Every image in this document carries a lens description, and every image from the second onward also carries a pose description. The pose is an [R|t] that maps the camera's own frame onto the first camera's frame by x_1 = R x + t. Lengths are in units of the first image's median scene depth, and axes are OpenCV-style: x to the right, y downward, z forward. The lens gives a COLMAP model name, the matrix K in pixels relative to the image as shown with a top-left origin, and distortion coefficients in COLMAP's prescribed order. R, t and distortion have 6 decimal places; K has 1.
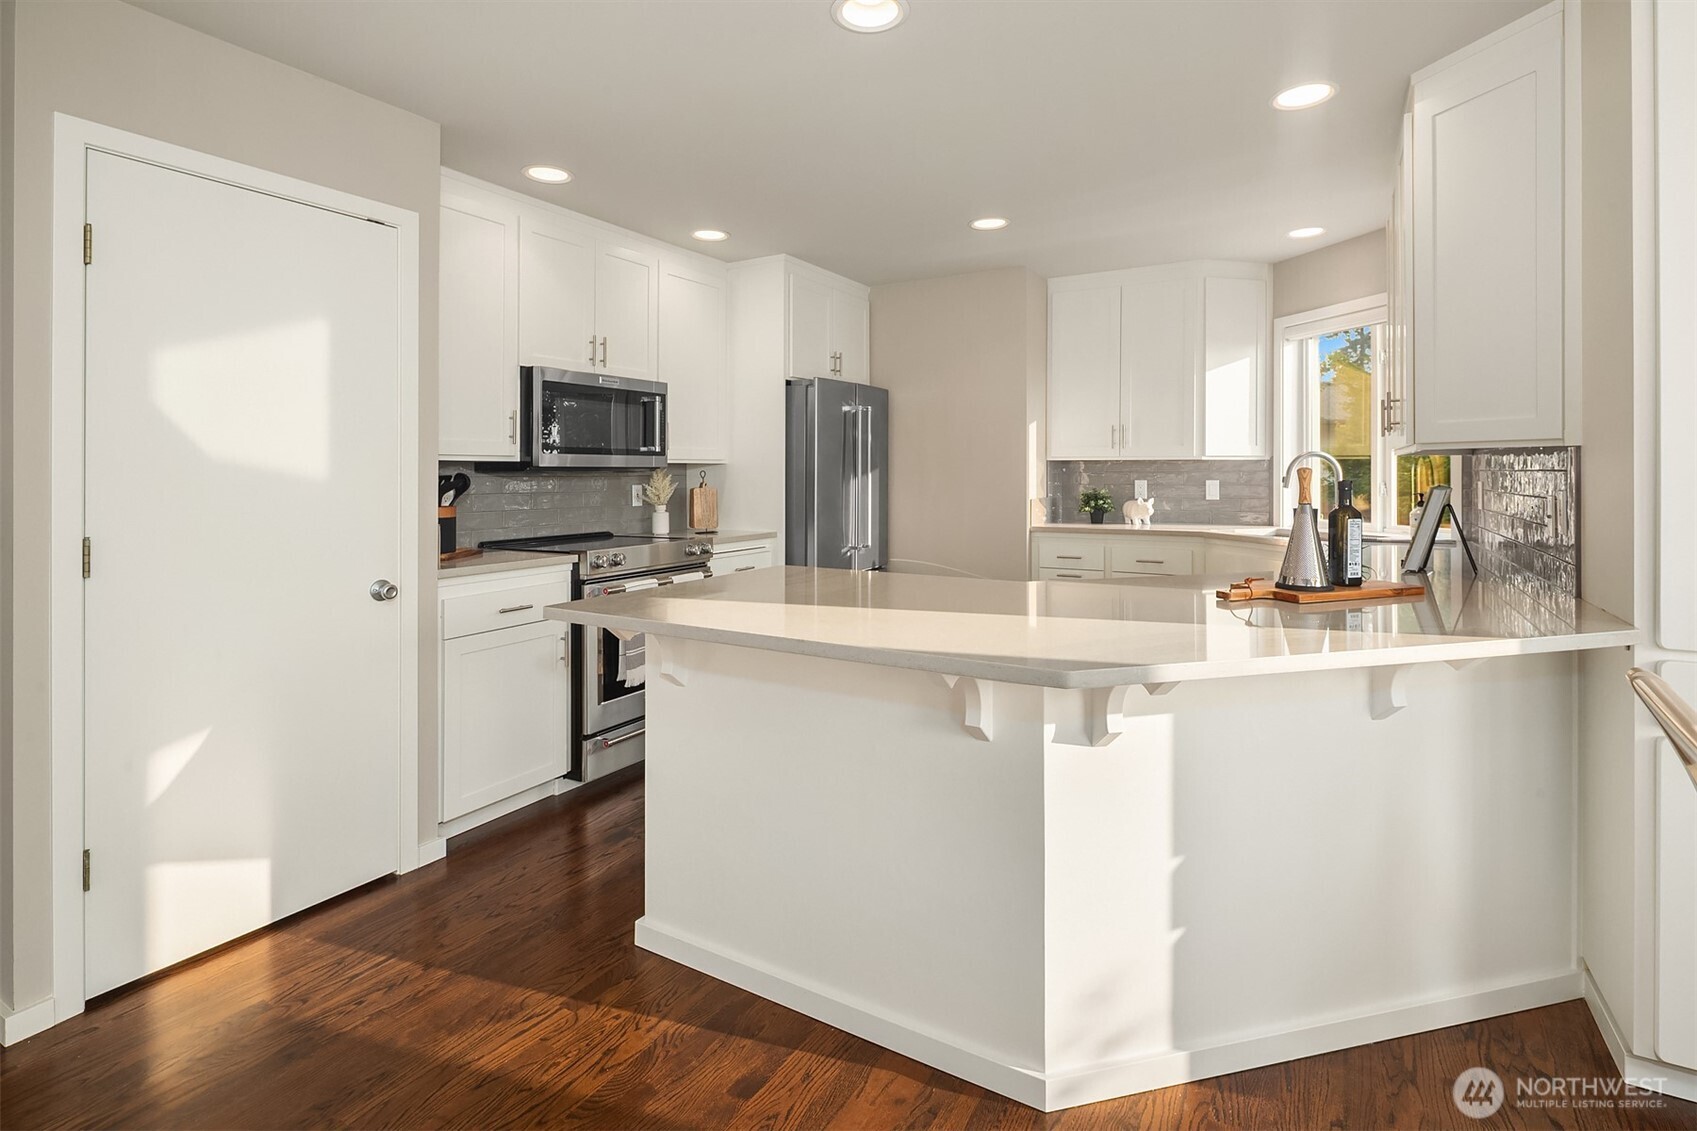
lens RADIAL K [[825.4, 0, 844.4], [0, 825.4, 470.8], [0, 0, 1]] dist [0.000863, -0.000533]
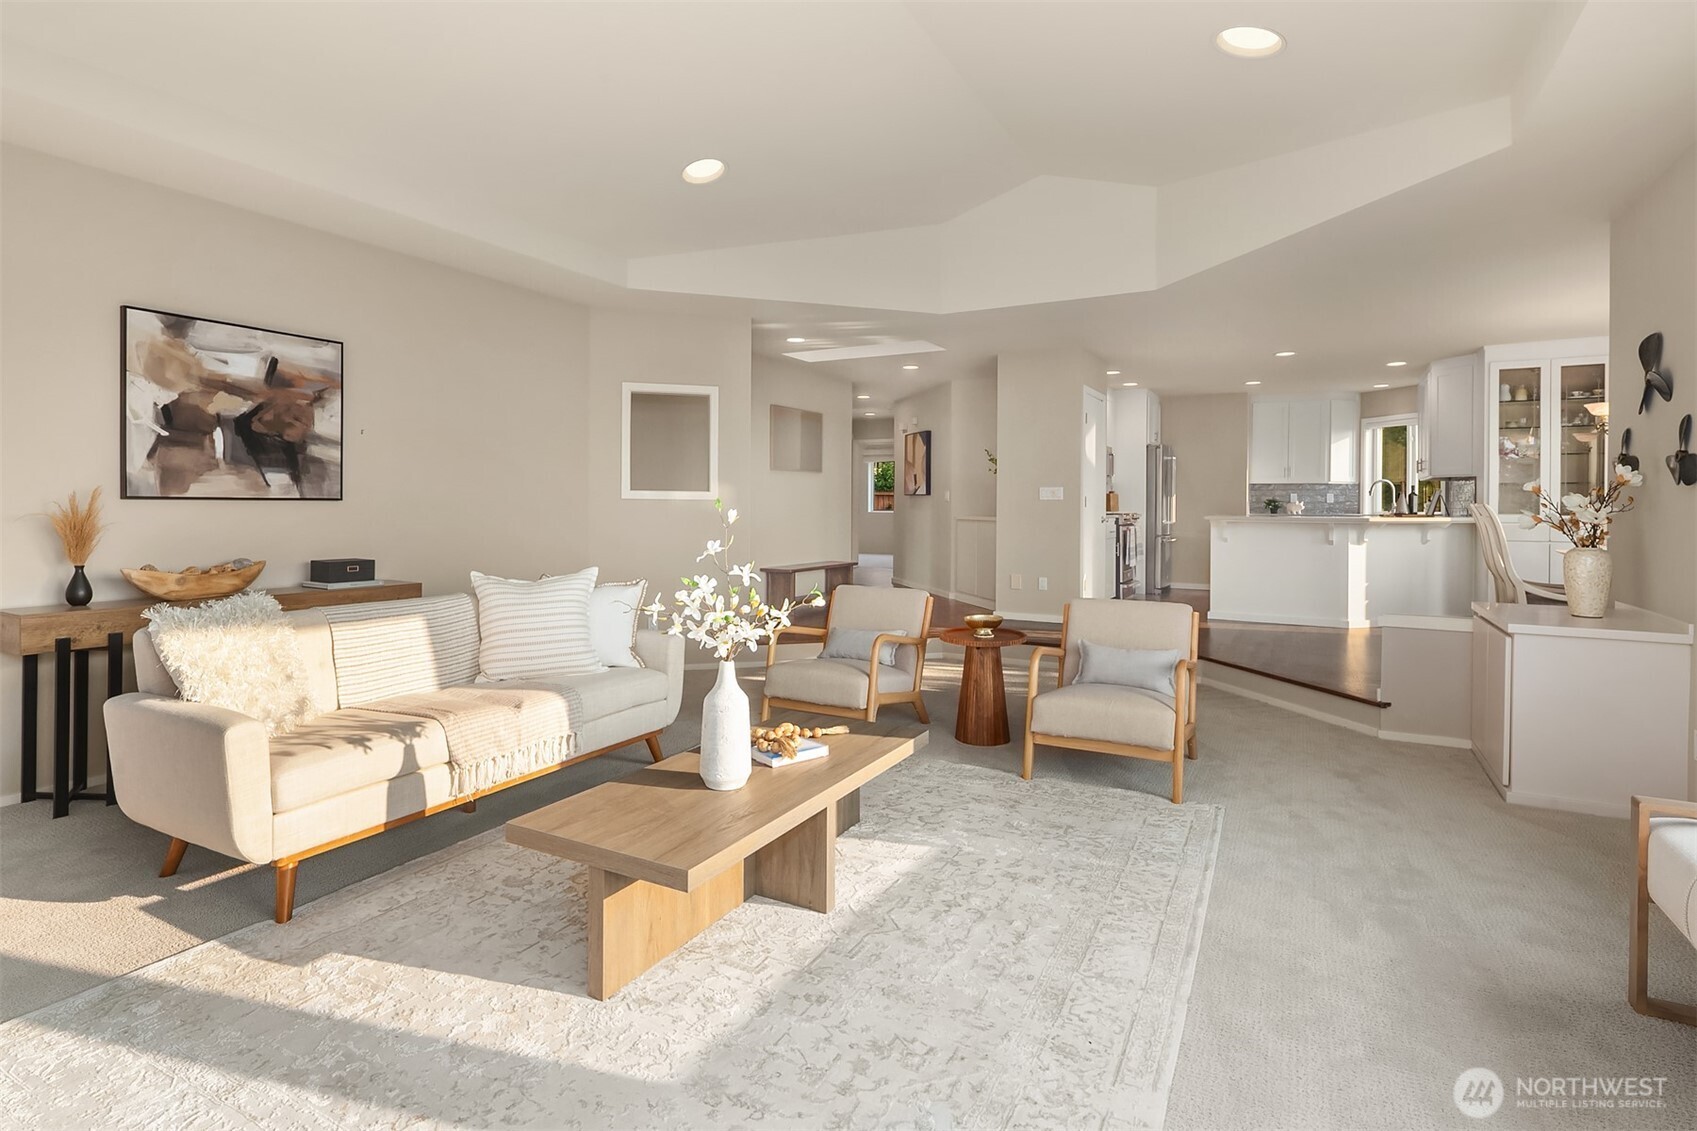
lens RADIAL K [[829.7, 0, 850.8], [0, 829.7, 505.2], [0, 0, 1]] dist [0.000643, -0.000258]
pose [[0.999818, 0.008246, 0.017208, -0.913759], [-0.008292, 0.999962, 0.002627, 0.051488], [-0.017185, -0.002769, 0.999848, -1.235112]]
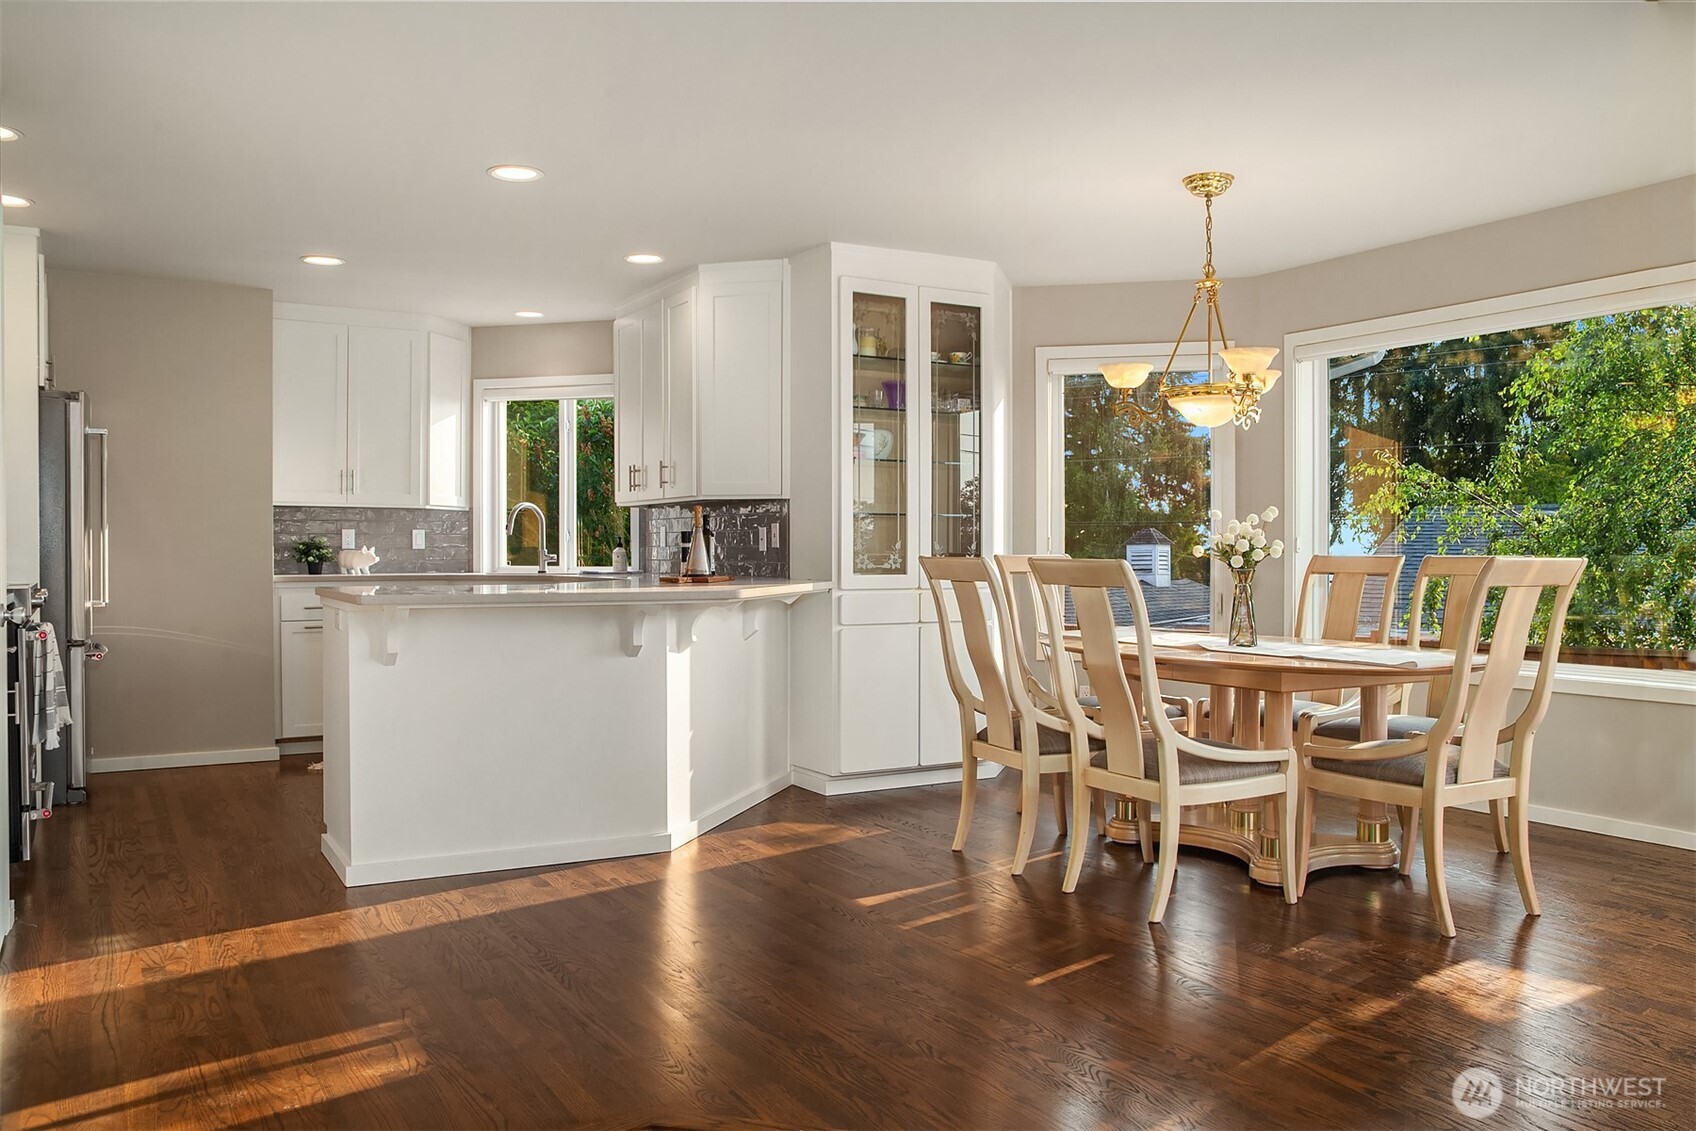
lens RADIAL K [[1340.5, 0, 848.0], [0, 1340.5, 565.5], [0, 0, 1]] dist [-0.018681, -0.003909]
pose [[0.499390, -0.005453, 0.866360, -0.789727], [-0.003959, 0.999955, 0.008575, 0.043387], [-0.866368, -0.007712, 0.499346, -0.305649]]
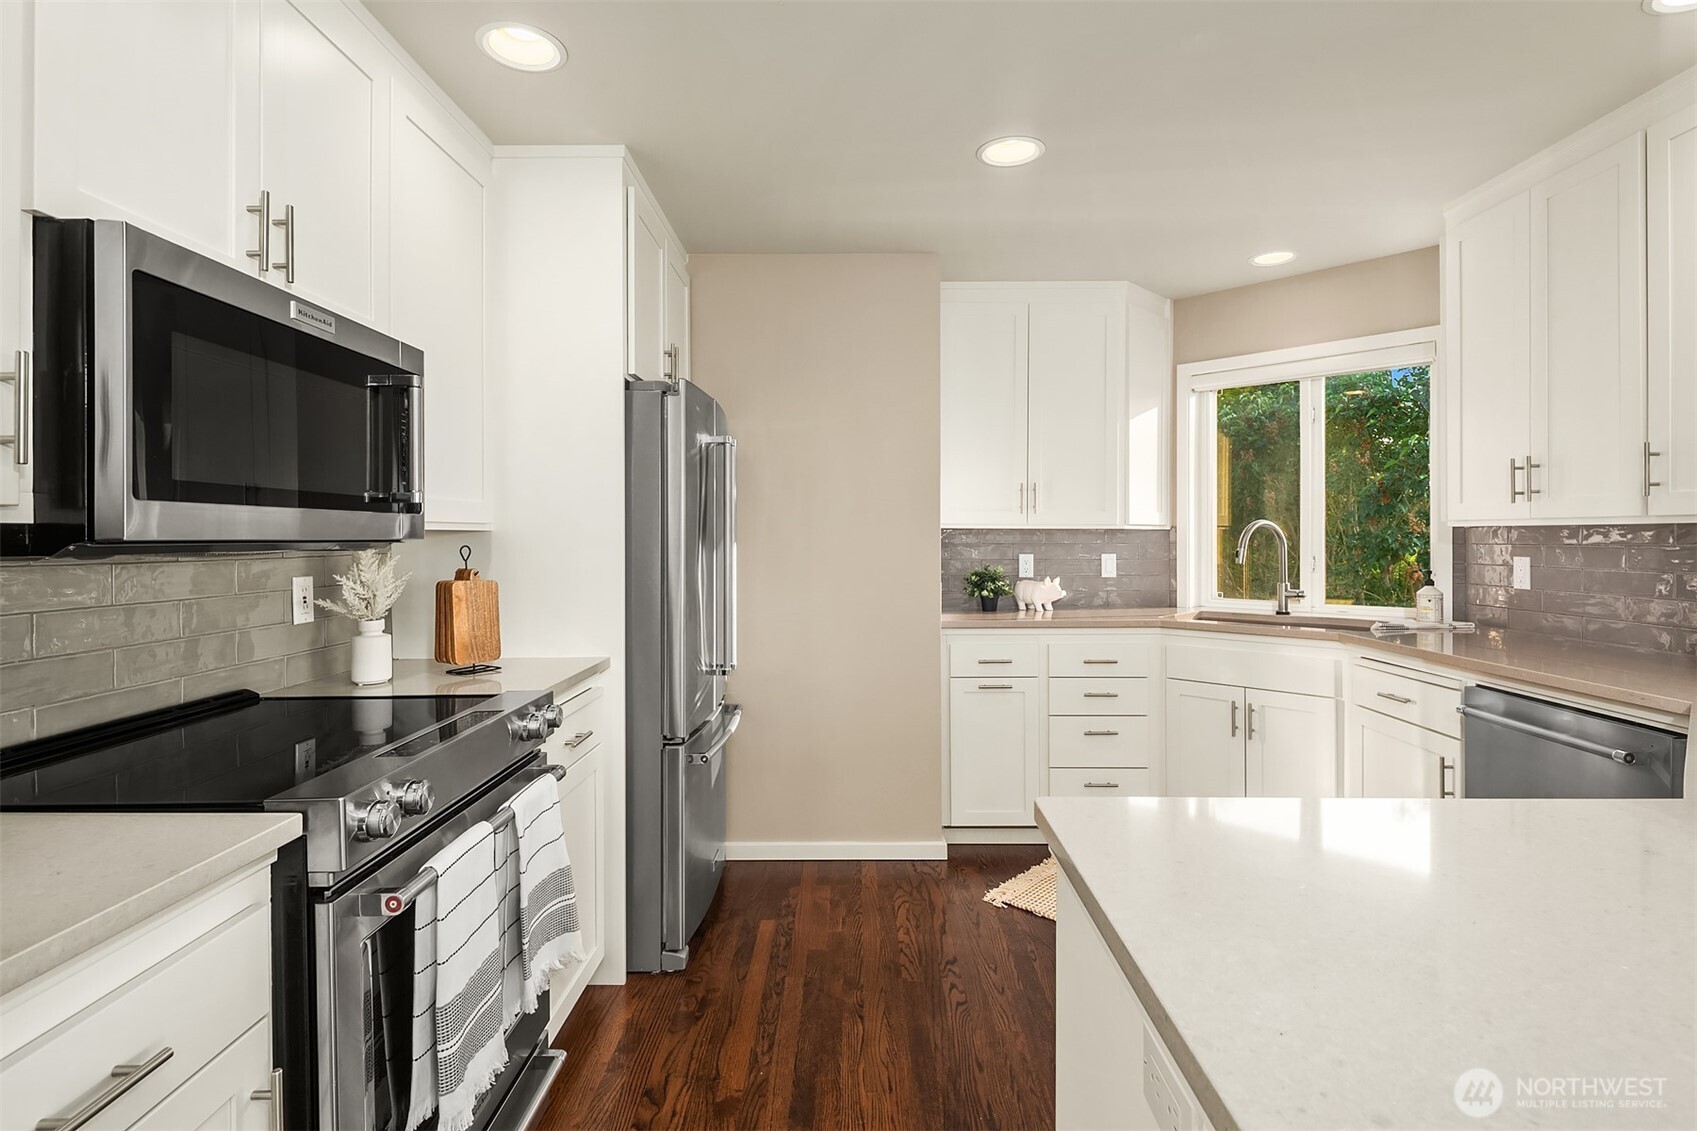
lens RADIAL K [[844.3, 0, 845.8], [0, 844.3, 536.9], [0, 0, 1]] dist [-0.001306, -0.000688]
pose [[0.866394, 0.002839, 0.499353, -0.223080], [-0.003699, 0.999993, 0.000733, -0.005893], [-0.499348, -0.002482, 0.866398, 0.445258]]
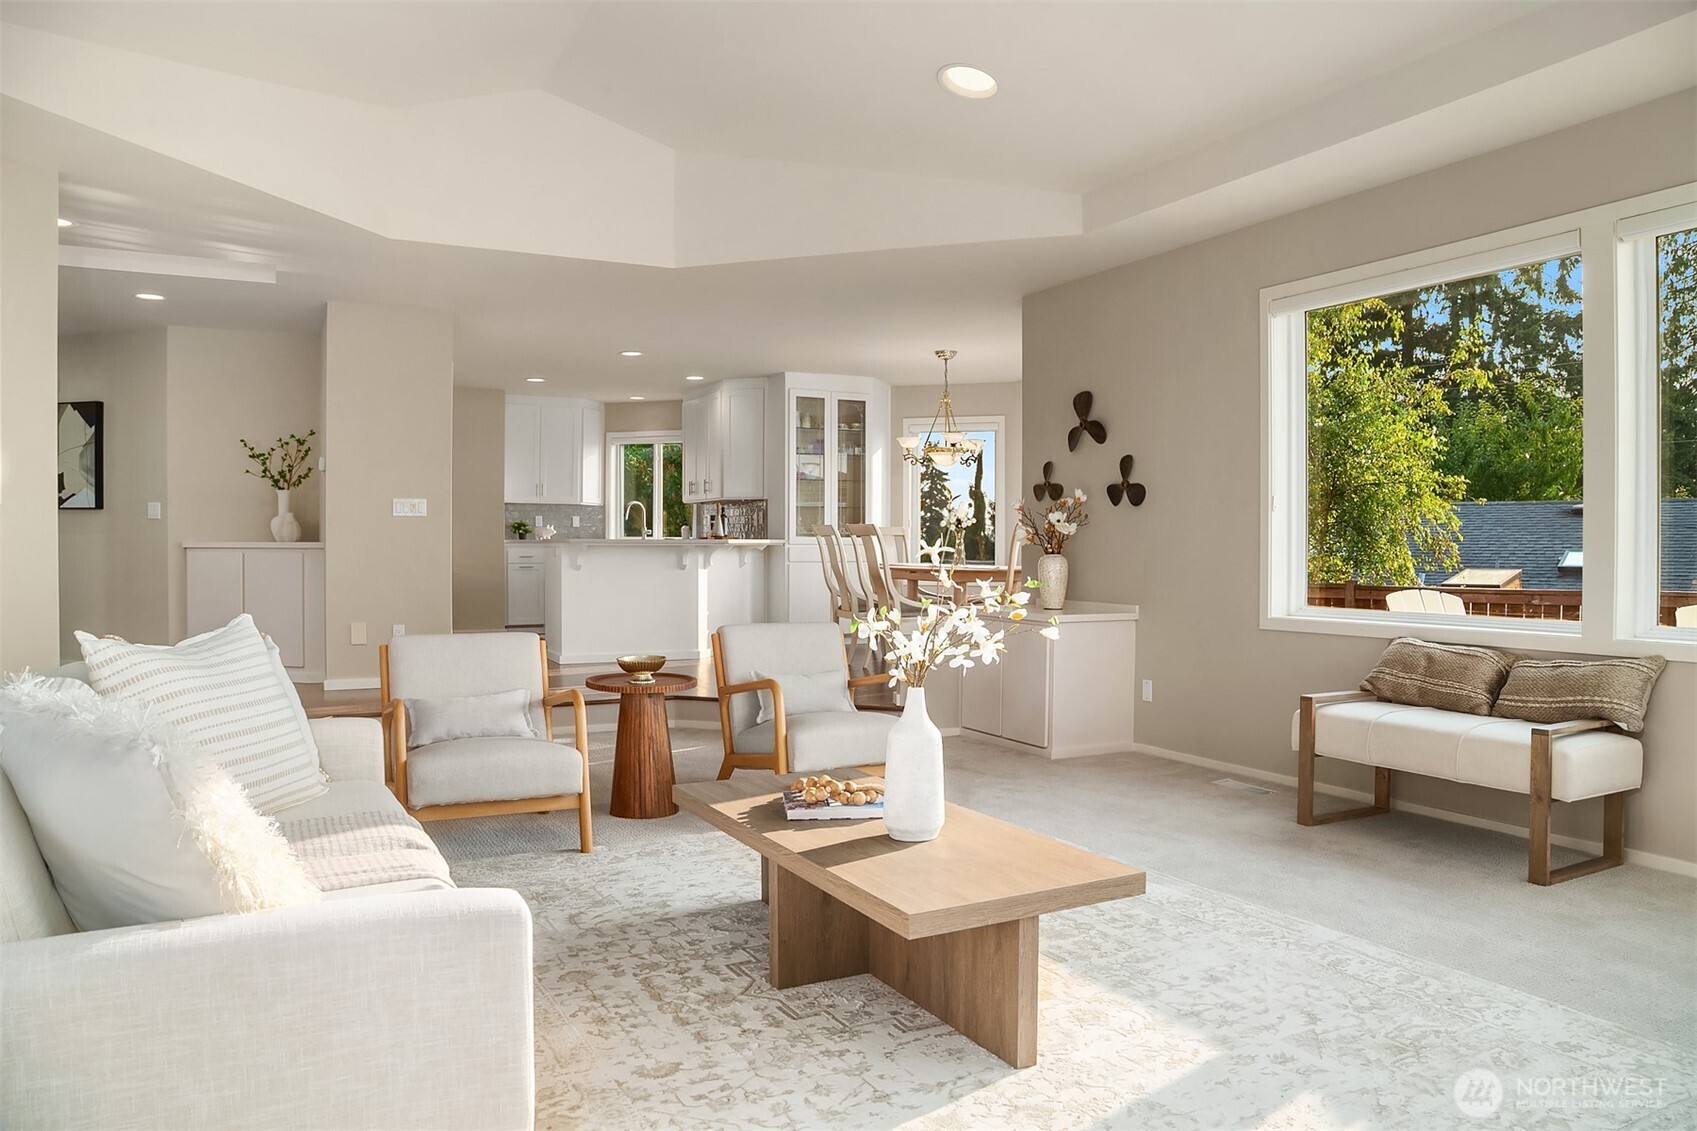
lens RADIAL K [[1161.7, 0, 848.5], [0, 1161.7, 565.5], [0, 0, 1]] dist [-0.067646, 0.001692]
pose [[0.543338, -0.011086, 0.839441, -1.529337], [-0.006380, 0.999829, 0.017333, 0.080342], [-0.839490, -0.014773, 0.543174, -0.999004]]
